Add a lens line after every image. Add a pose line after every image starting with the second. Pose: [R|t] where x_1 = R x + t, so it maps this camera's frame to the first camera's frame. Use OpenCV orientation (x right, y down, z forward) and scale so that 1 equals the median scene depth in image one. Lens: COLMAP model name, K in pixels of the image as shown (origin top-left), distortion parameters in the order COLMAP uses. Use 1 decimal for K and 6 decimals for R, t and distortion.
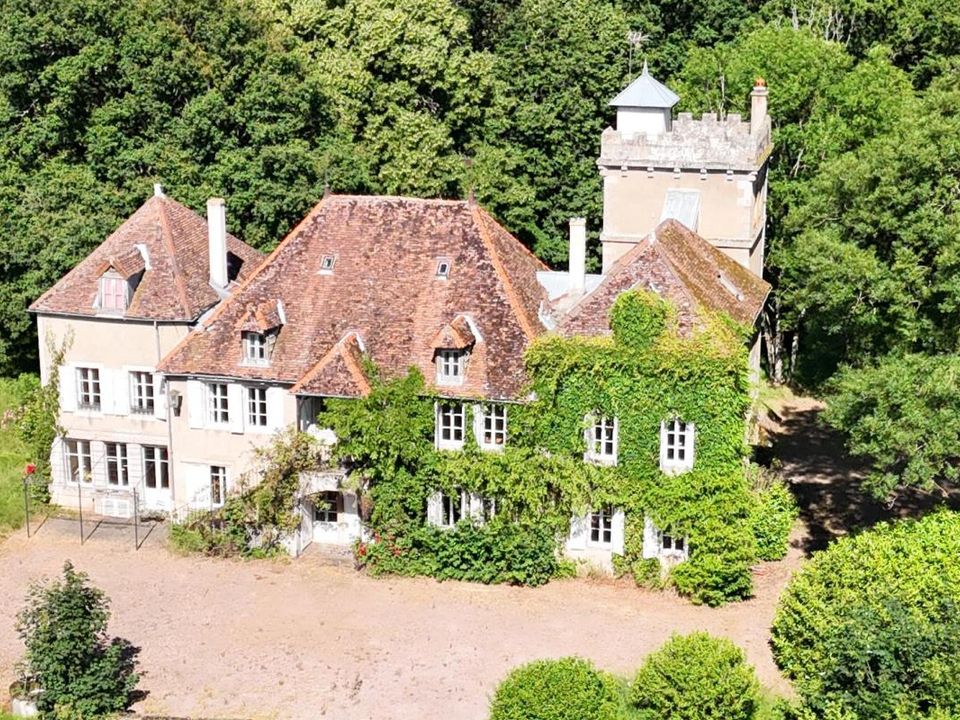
lens RADIAL K [[1523.2, 0, 480.0], [0, 1523.2, 360.0], [0, 0, 1]] dist [0.144723, -0.121637]
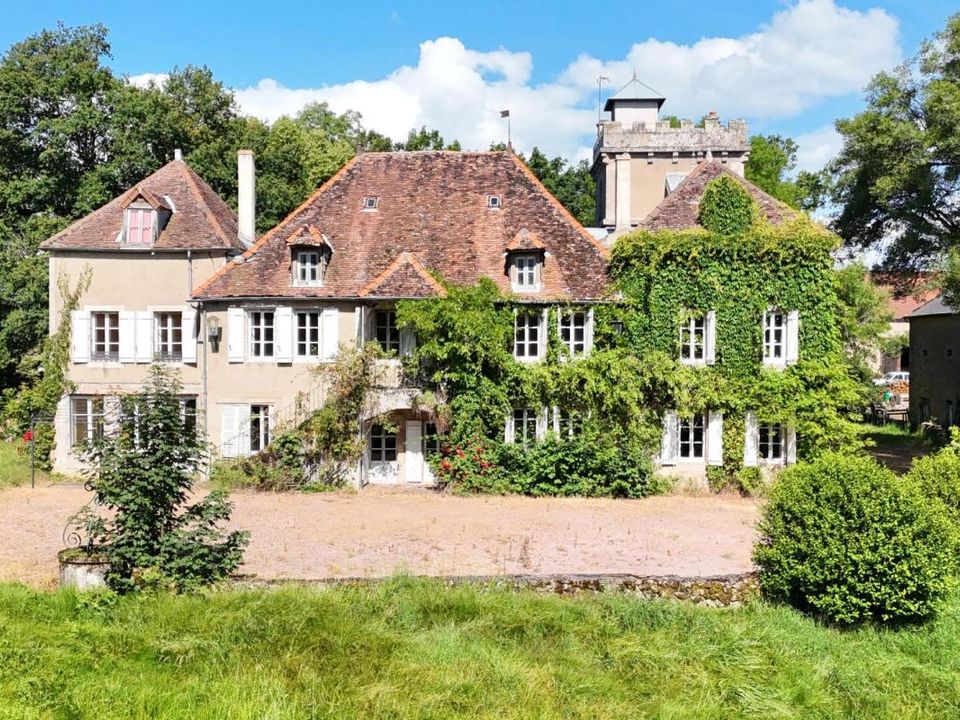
lens RADIAL K [[1012.4, 0, 480.0], [0, 1012.4, 360.0], [0, 0, 1]] dist [0.146297, -0.252939]
pose [[0.980971, -0.007668, 0.194005, -0.163204], [0.049677, 0.975871, -0.212619, 0.181339], [-0.187693, 0.218211, 0.957682, 0.399611]]
